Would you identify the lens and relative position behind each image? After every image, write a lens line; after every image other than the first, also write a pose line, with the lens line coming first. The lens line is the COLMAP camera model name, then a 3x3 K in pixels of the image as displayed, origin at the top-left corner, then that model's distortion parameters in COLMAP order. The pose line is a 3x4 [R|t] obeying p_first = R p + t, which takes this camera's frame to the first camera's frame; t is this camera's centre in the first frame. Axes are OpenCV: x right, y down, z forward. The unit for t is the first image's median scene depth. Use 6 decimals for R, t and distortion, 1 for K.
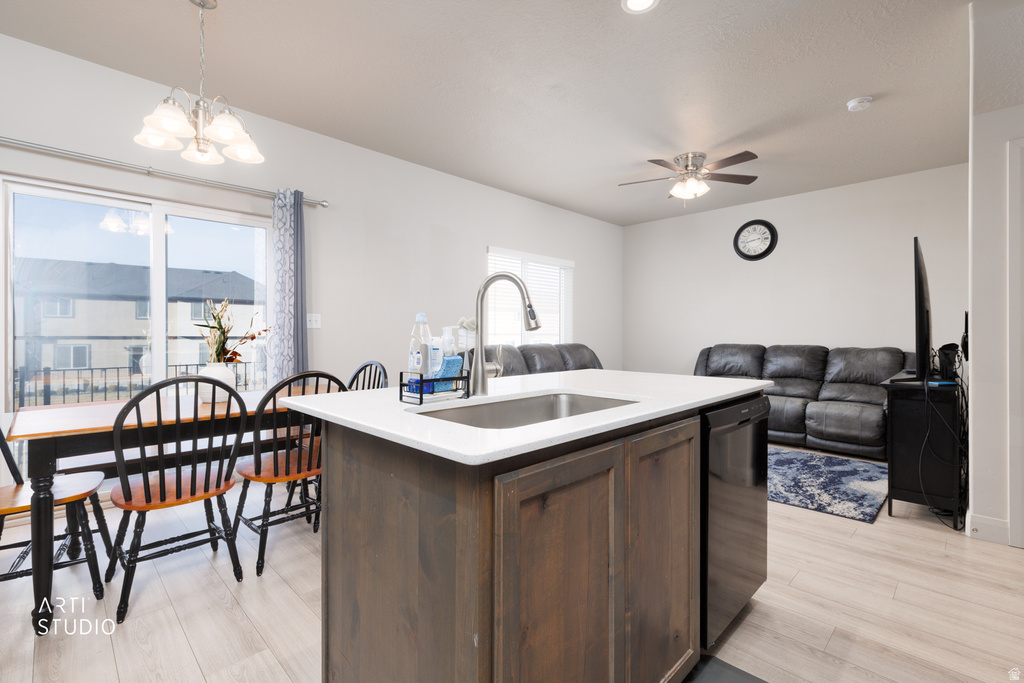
lens RADIAL K [[465.7, 0, 515.4], [0, 465.7, 337.5], [0, 0, 1]] dist [0.002985, -0.000230]
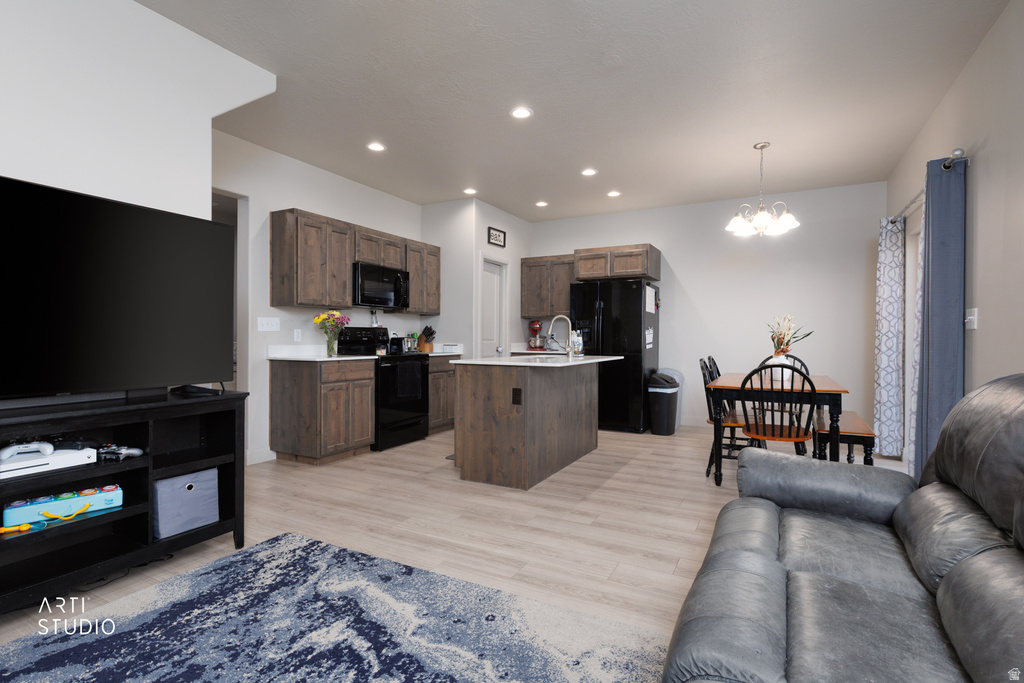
lens RADIAL K [[493.6, 0, 507.9], [0, 493.6, 337.2], [0, 0, 1]] dist [0.001338, -0.001933]
pose [[-0.963186, -0.005149, -0.268785, 0.545331], [-0.006810, 0.999963, 0.005245, -0.006728], [0.268749, 0.006882, -0.963186, 1.870664]]
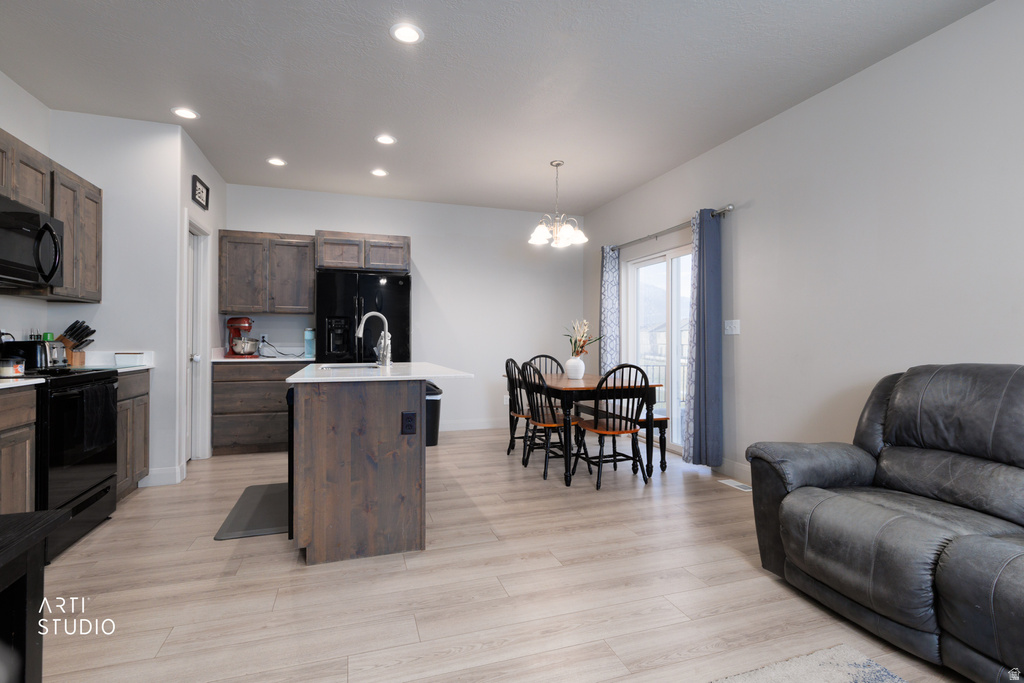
lens RADIAL K [[493.6, 0, 513.0], [0, 493.6, 334.6], [0, 0, 1]] dist [0.001338, -0.001933]
pose [[-0.454023, -0.013498, -0.890888, 0.878380], [-0.007970, 0.999907, -0.011088, -0.002894], [0.890954, 0.002066, -0.454089, 1.296222]]
